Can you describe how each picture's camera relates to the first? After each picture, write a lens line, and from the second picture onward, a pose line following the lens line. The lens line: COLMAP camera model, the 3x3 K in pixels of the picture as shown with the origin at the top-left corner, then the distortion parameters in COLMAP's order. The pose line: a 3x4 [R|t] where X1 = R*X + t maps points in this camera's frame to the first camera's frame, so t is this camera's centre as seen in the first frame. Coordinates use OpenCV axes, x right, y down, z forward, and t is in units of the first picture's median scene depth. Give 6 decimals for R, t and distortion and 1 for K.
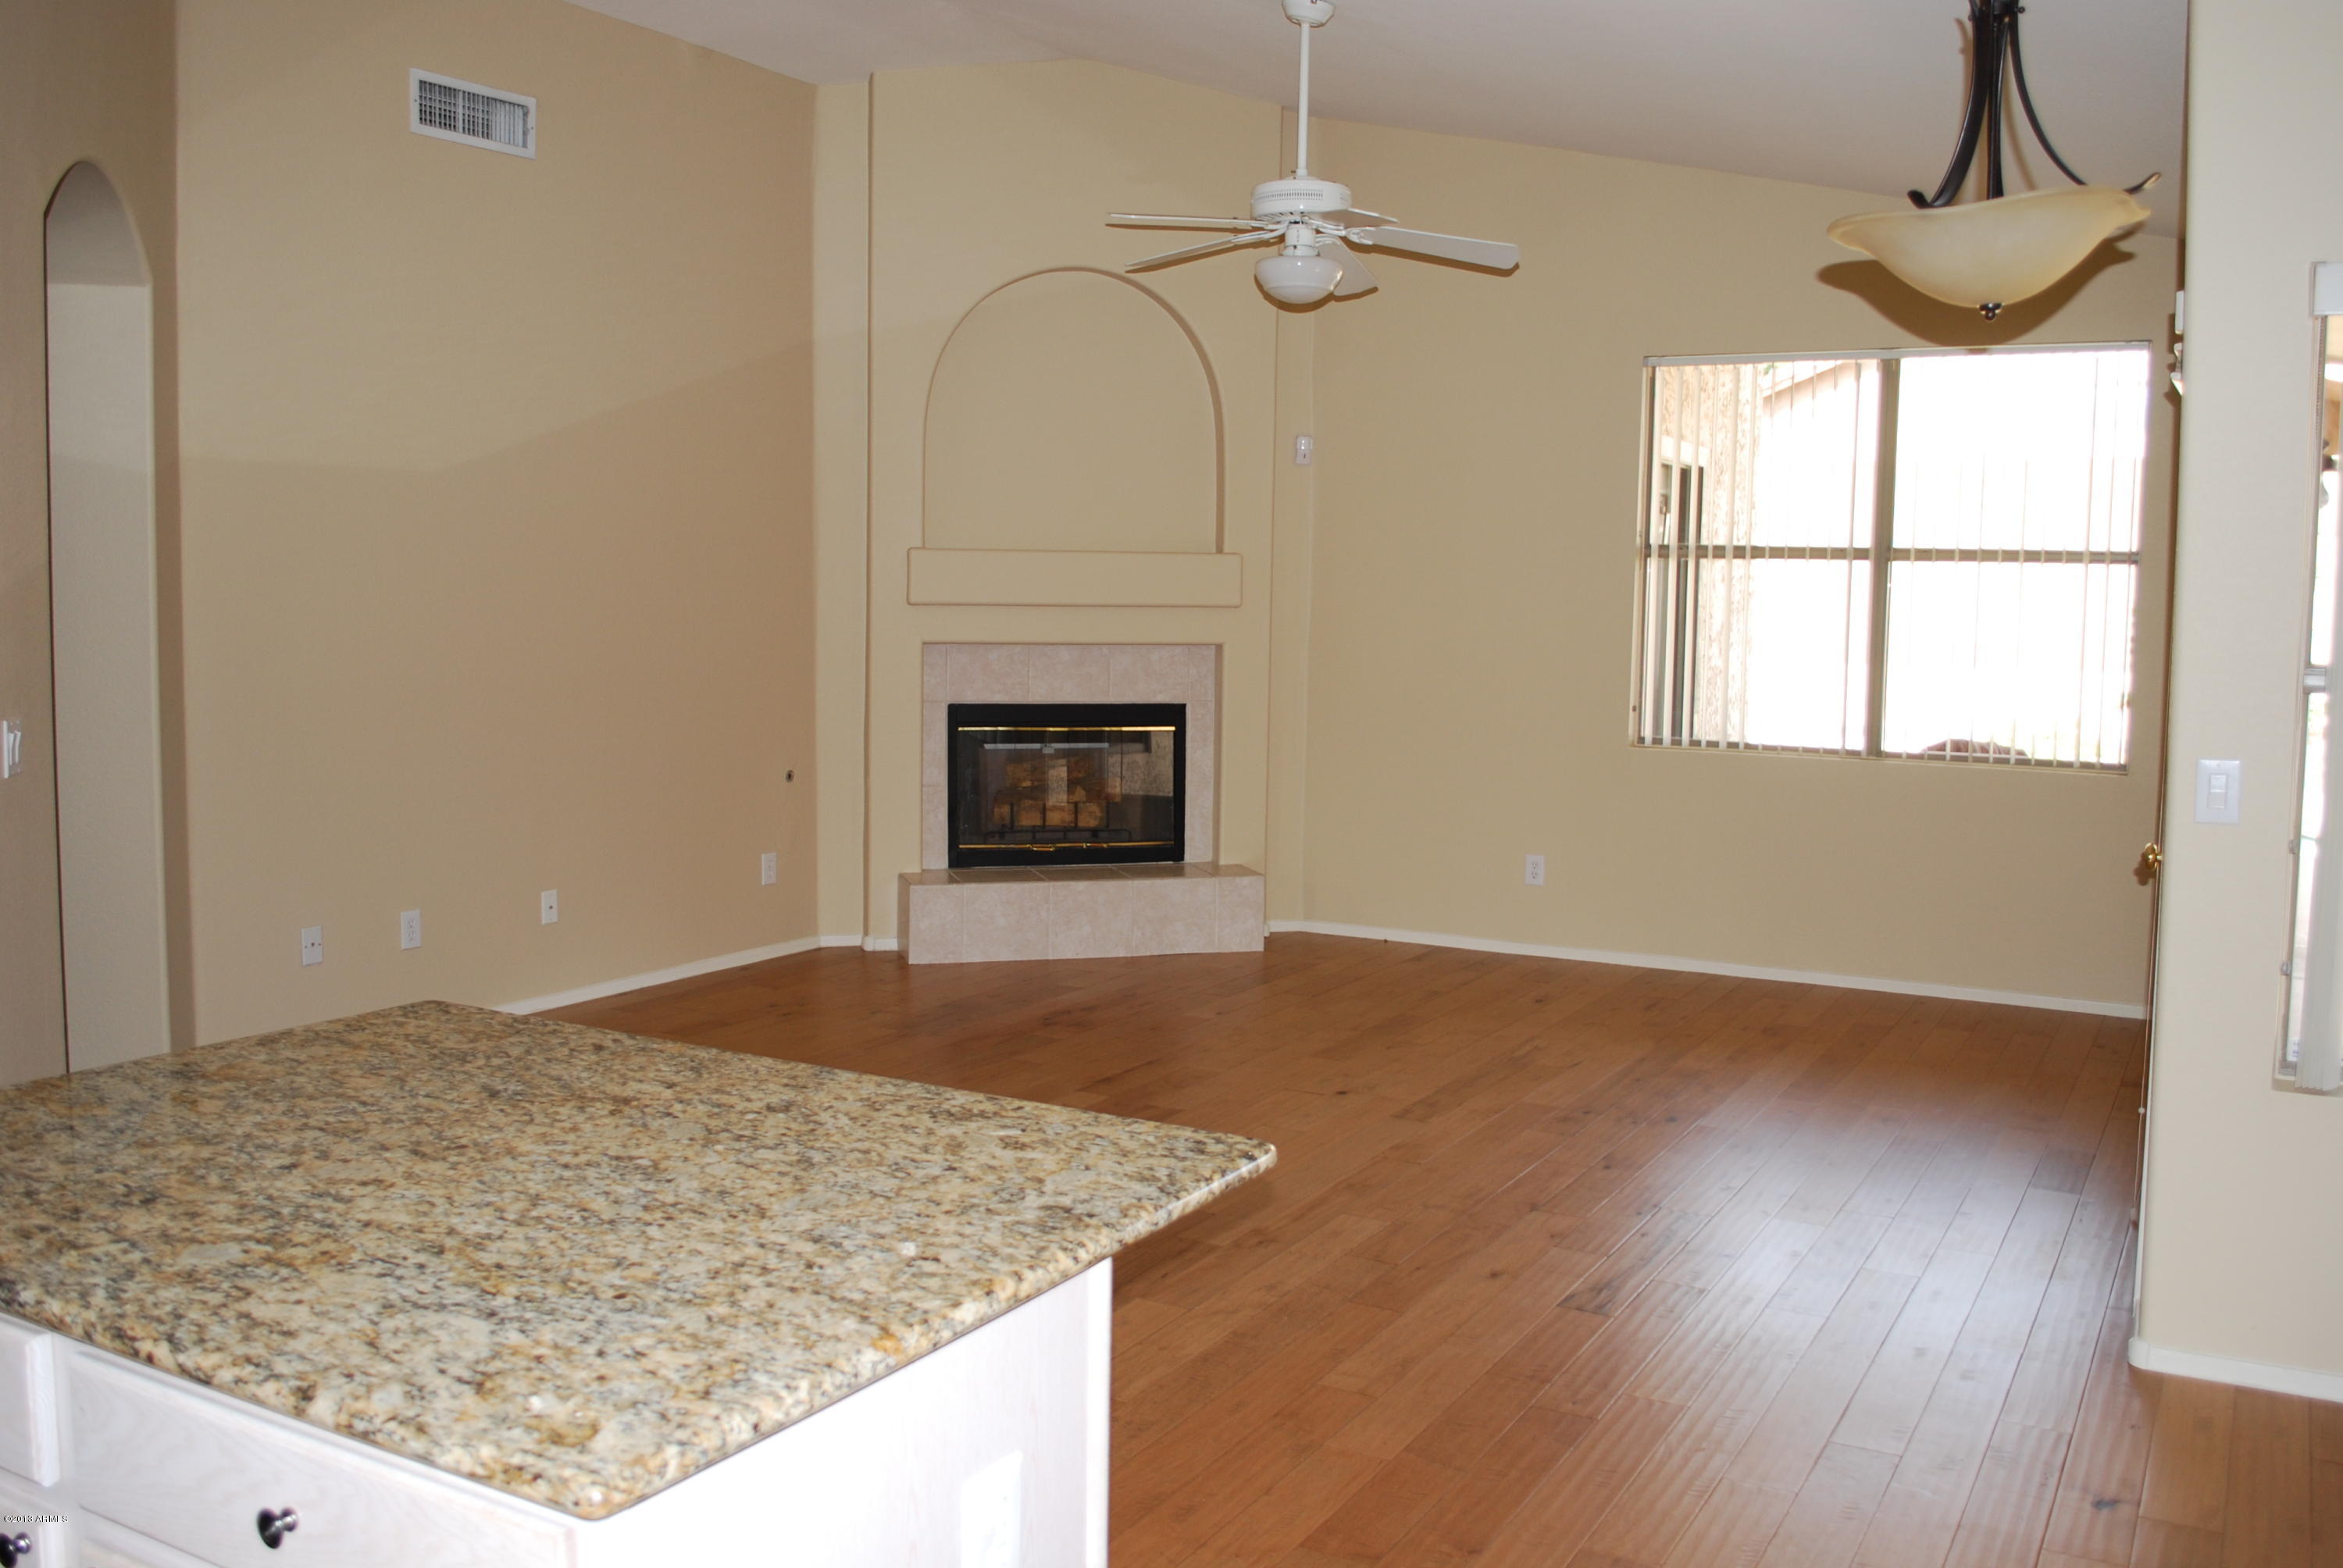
lens RADIAL K [[1828.5, 0, 1171.5], [0, 1828.5, 784.0], [0, 0, 1]] dist [-0.084070, 0.011363]
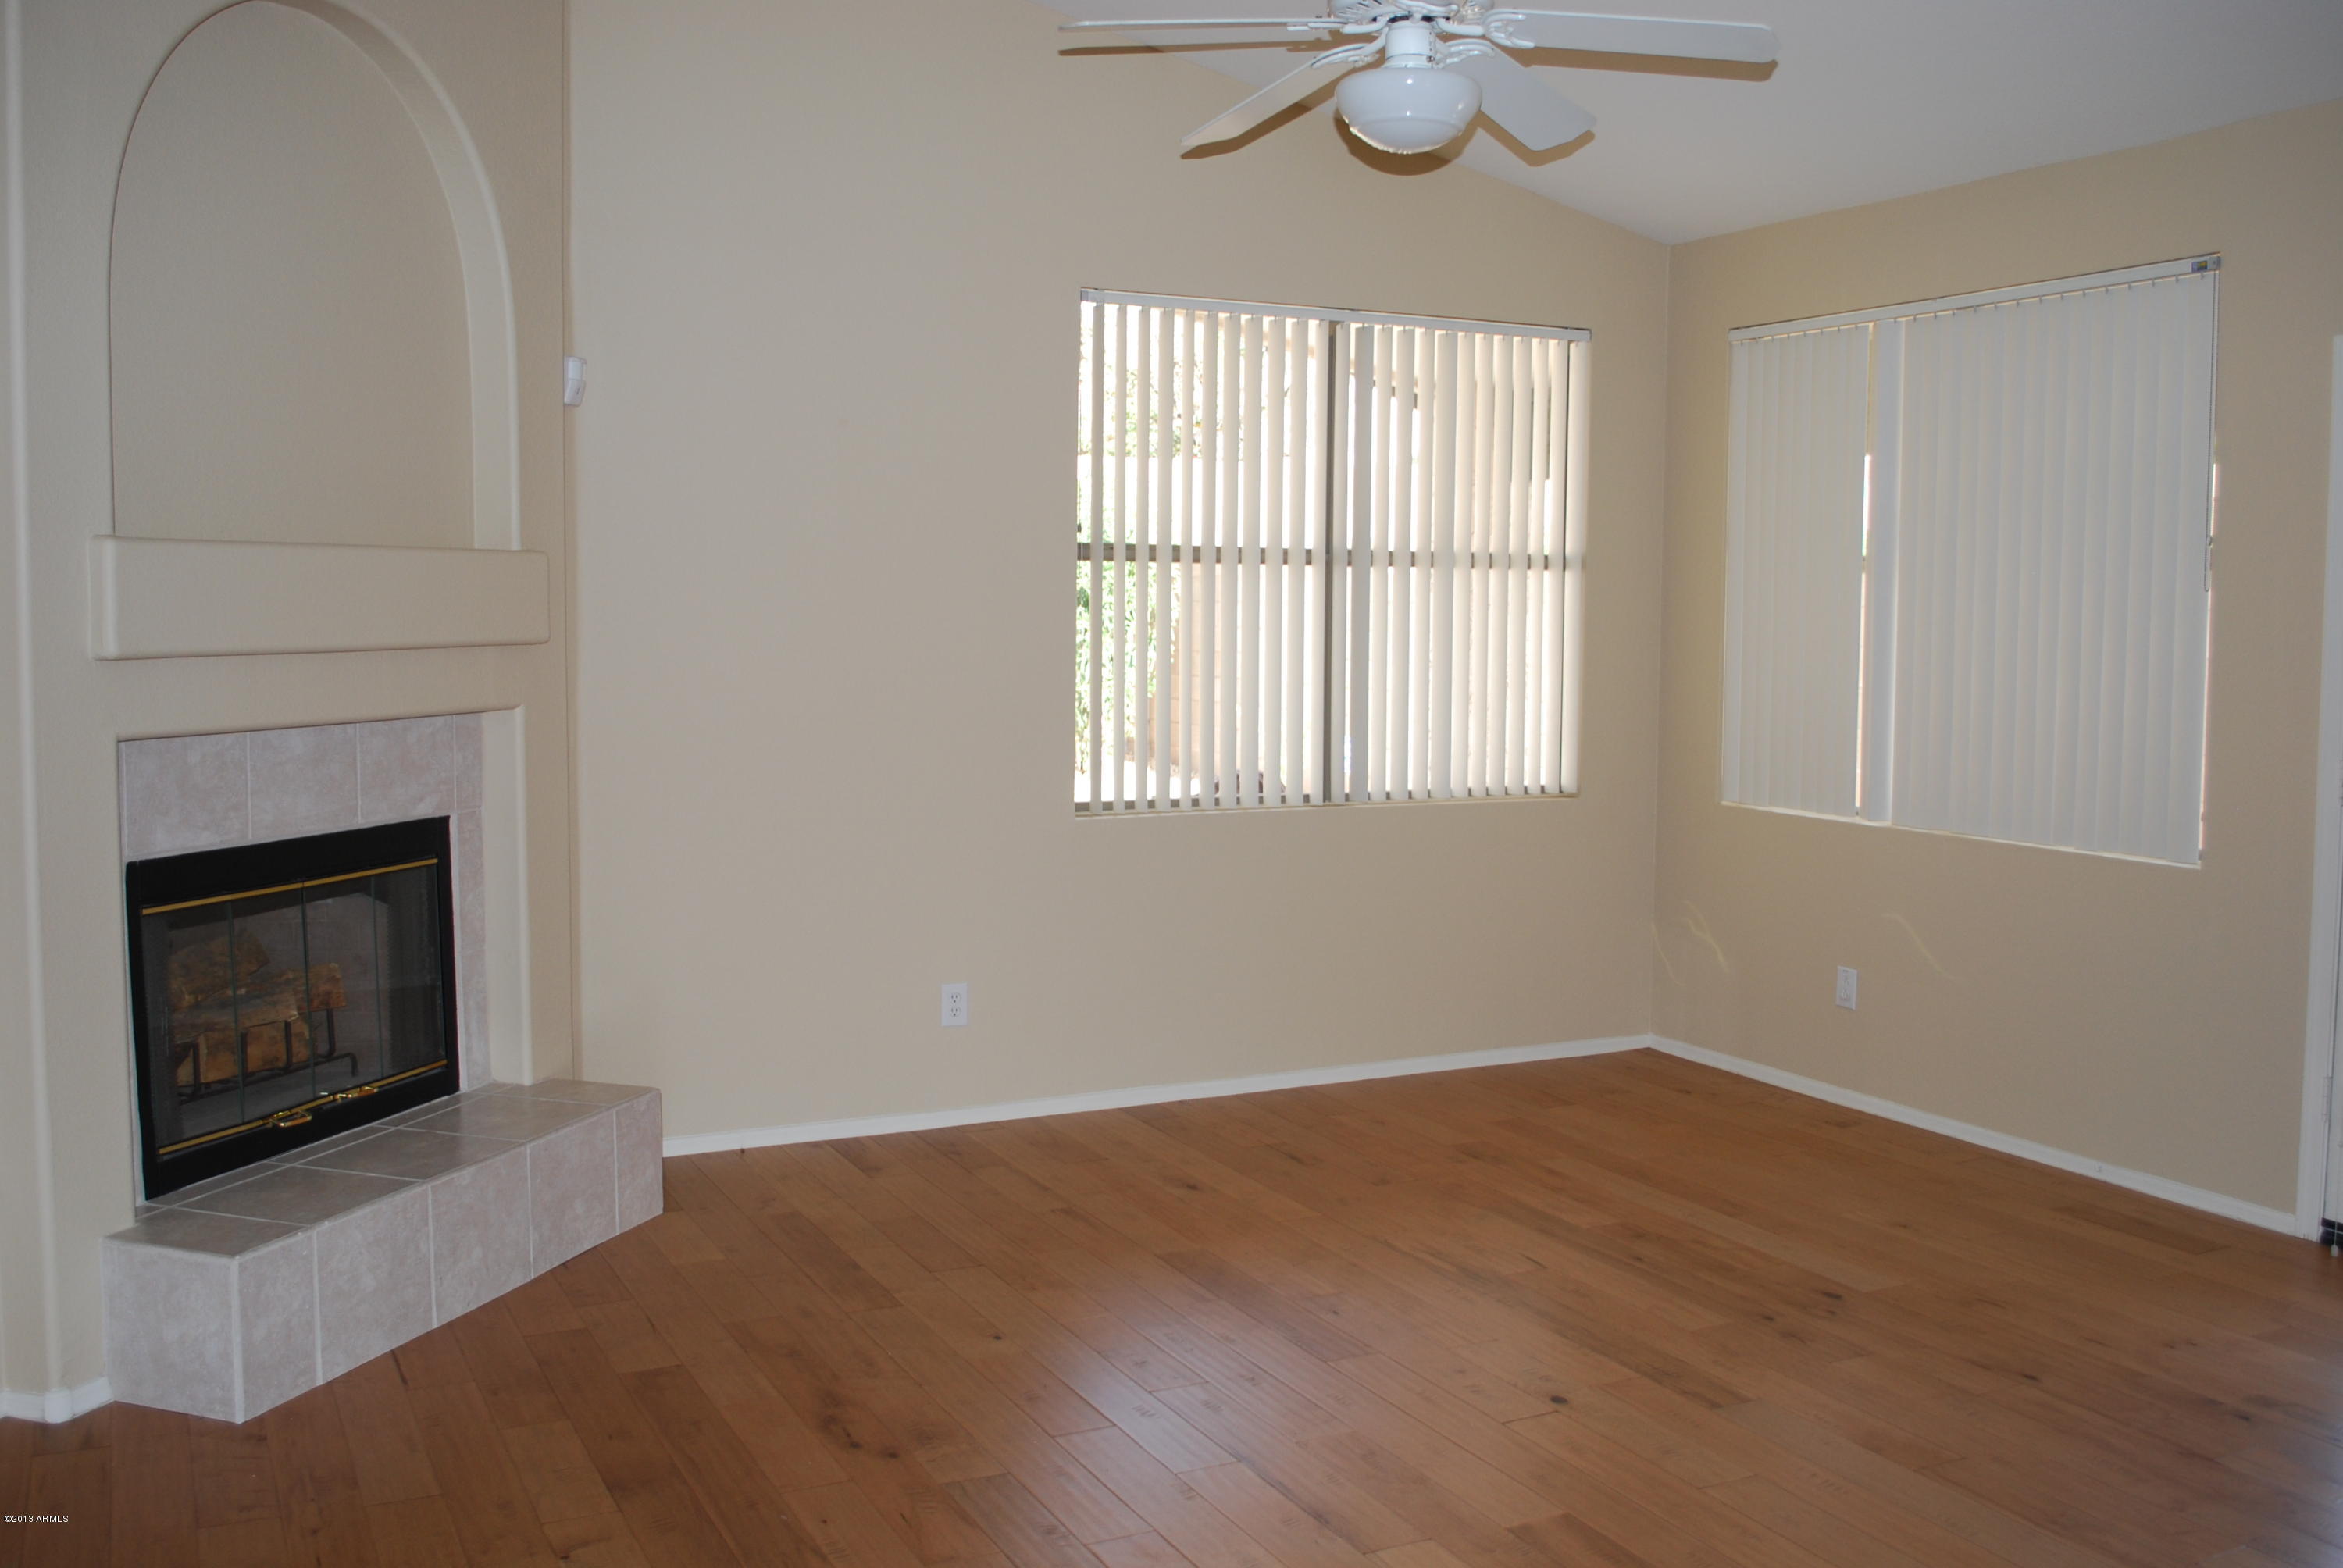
lens RADIAL K [[2033.0, 0, 1171.5], [0, 2033.0, 784.0], [0, 0, 1]] dist [-0.079930, 0.003355]
pose [[0.590812, -0.081023, 0.802730, -0.383883], [0.085703, 0.995618, 0.037415, -0.061440], [-0.802244, 0.046691, 0.595167, 0.478493]]
